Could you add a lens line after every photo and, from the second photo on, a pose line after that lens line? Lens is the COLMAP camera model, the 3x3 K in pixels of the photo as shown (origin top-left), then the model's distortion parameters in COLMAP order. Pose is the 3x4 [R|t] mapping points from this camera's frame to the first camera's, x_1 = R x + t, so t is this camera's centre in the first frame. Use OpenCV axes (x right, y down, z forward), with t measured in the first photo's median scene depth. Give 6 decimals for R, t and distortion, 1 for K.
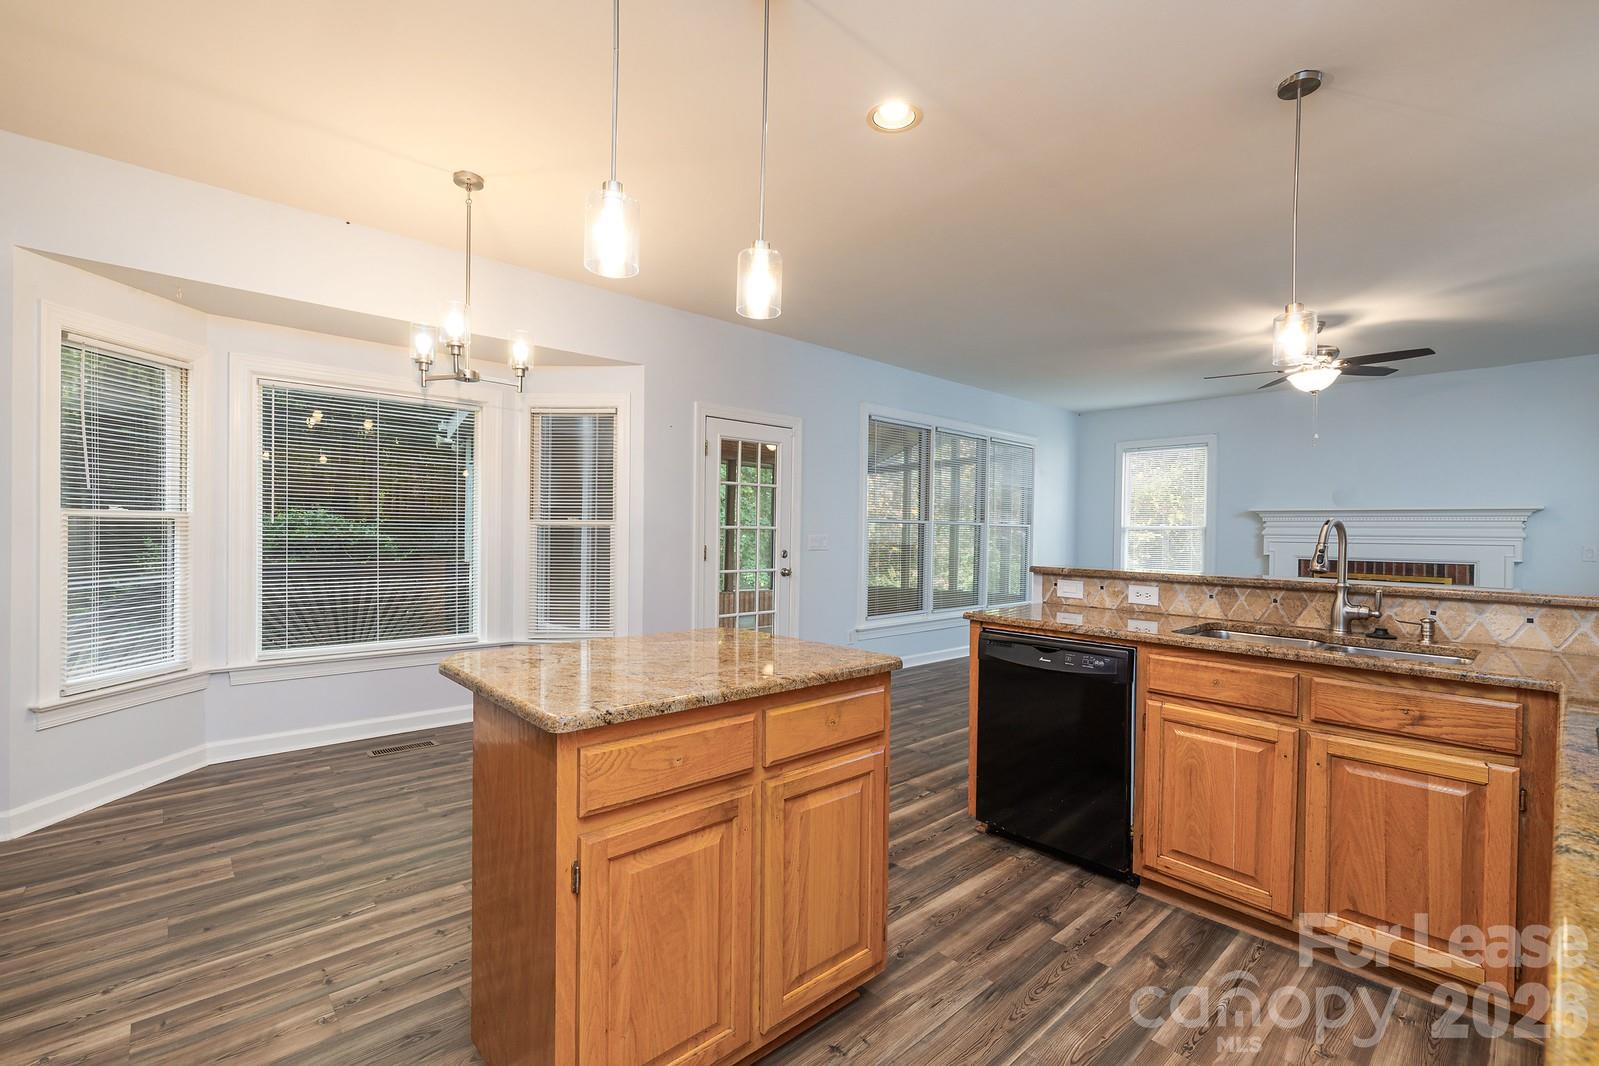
lens RADIAL K [[698.1, 0, 799.5], [0, 698.1, 533.0], [0, 0, 1]] dist [0.000446, -0.000089]
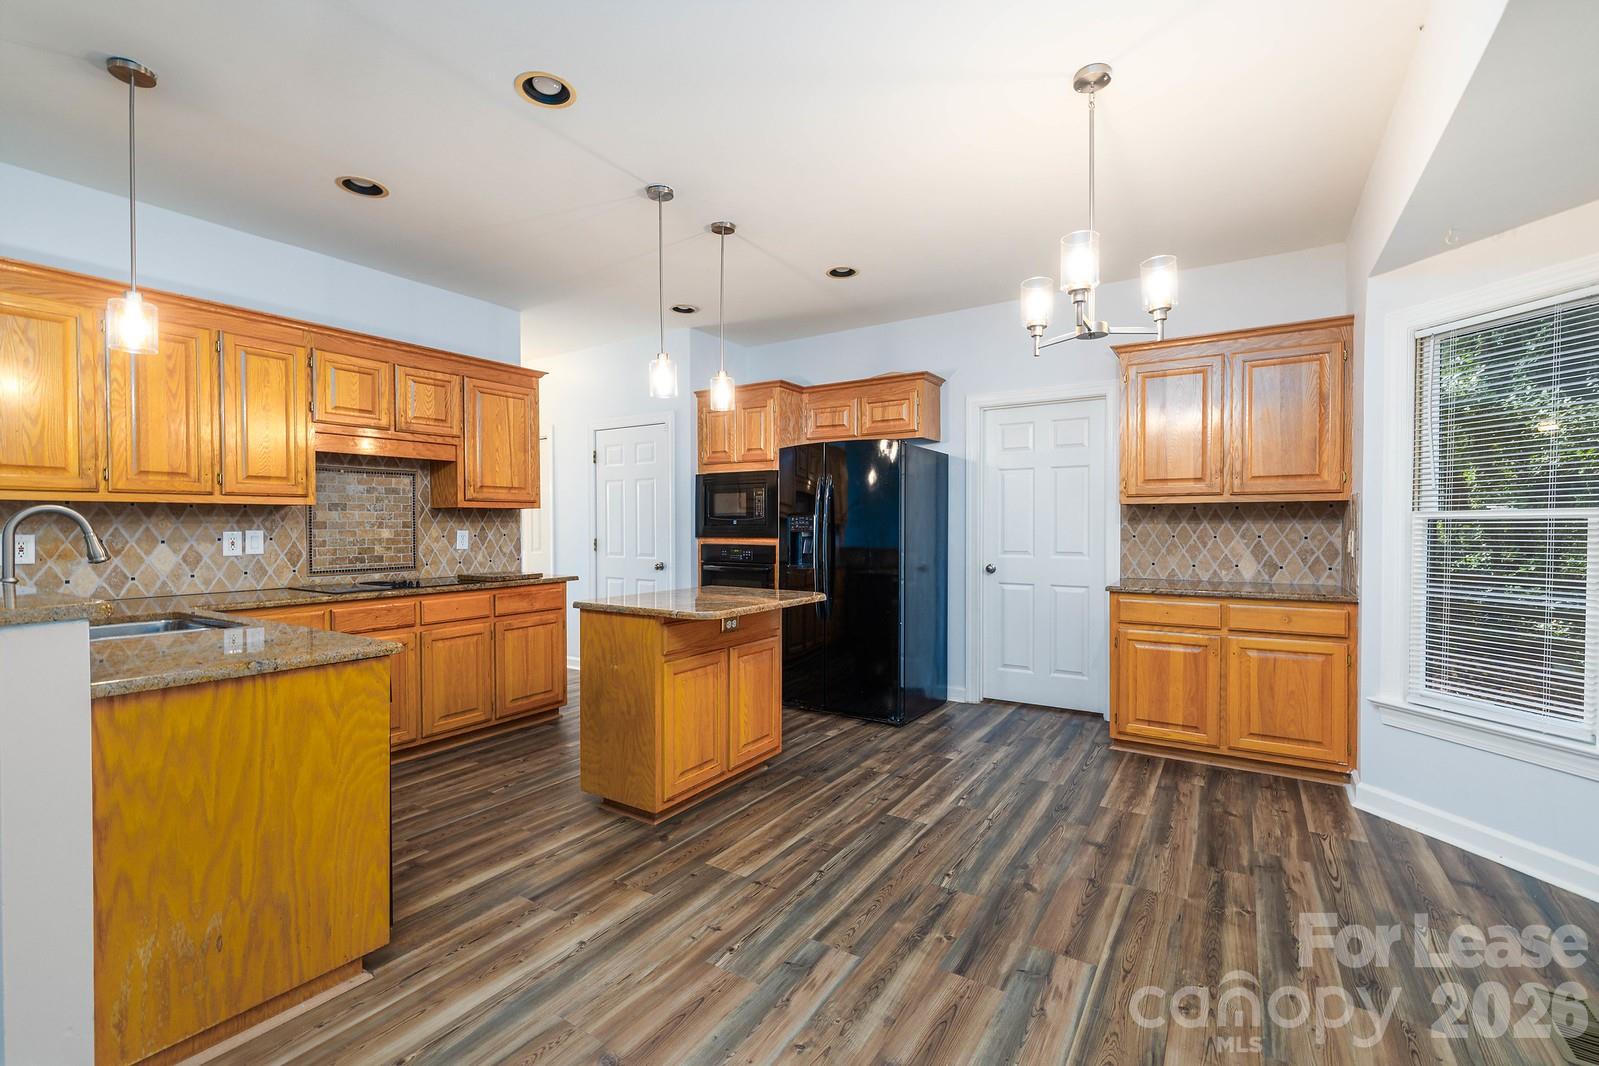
lens RADIAL K [[698.1, 0, 799.5], [0, 698.1, 533.0], [0, 0, 1]] dist [0.000446, -0.000089]
pose [[-0.965597, -0.008361, -0.259907, 0.038343], [-0.011503, 0.999878, 0.010570, -0.005656], [0.259787, 0.013196, -0.965576, 1.804515]]
